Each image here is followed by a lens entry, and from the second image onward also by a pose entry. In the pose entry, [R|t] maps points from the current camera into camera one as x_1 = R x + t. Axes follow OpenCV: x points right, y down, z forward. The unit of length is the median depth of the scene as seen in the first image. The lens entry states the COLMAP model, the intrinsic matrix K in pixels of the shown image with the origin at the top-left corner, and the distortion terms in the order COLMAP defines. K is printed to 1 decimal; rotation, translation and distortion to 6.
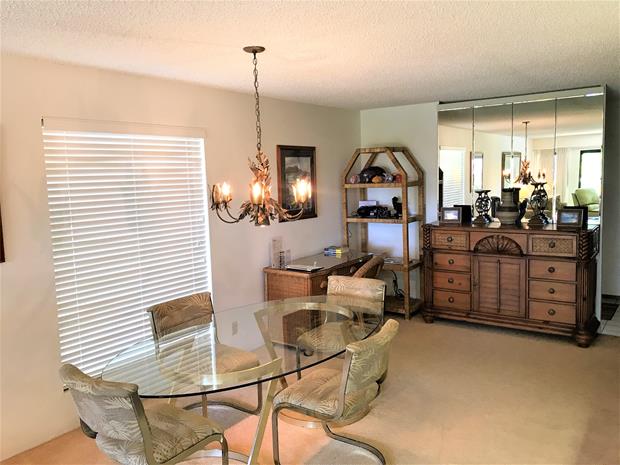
lens RADIAL K [[519.5, 0, 310.0], [0, 519.5, 232.5], [0, 0, 1]] dist [0.039901, -0.008604]
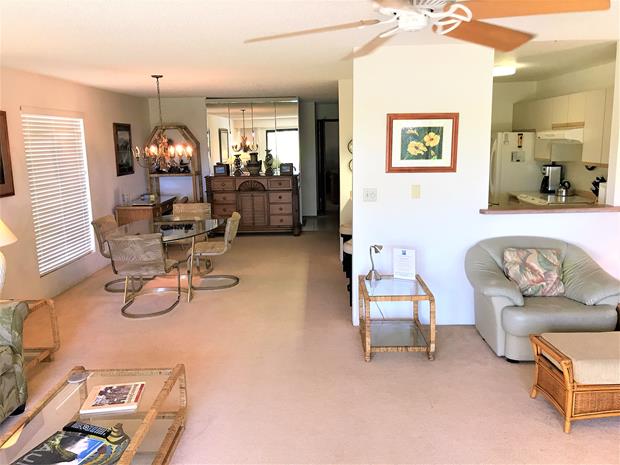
lens RADIAL K [[519.5, 0, 310.0], [0, 519.5, 232.5], [0, 0, 1]] dist [0.039901, -0.008604]
pose [[0.823169, -0.087981, 0.560938, -0.477035], [0.058266, 0.995796, 0.070682, 0.069507], [-0.564798, -0.025499, 0.824835, -0.557552]]
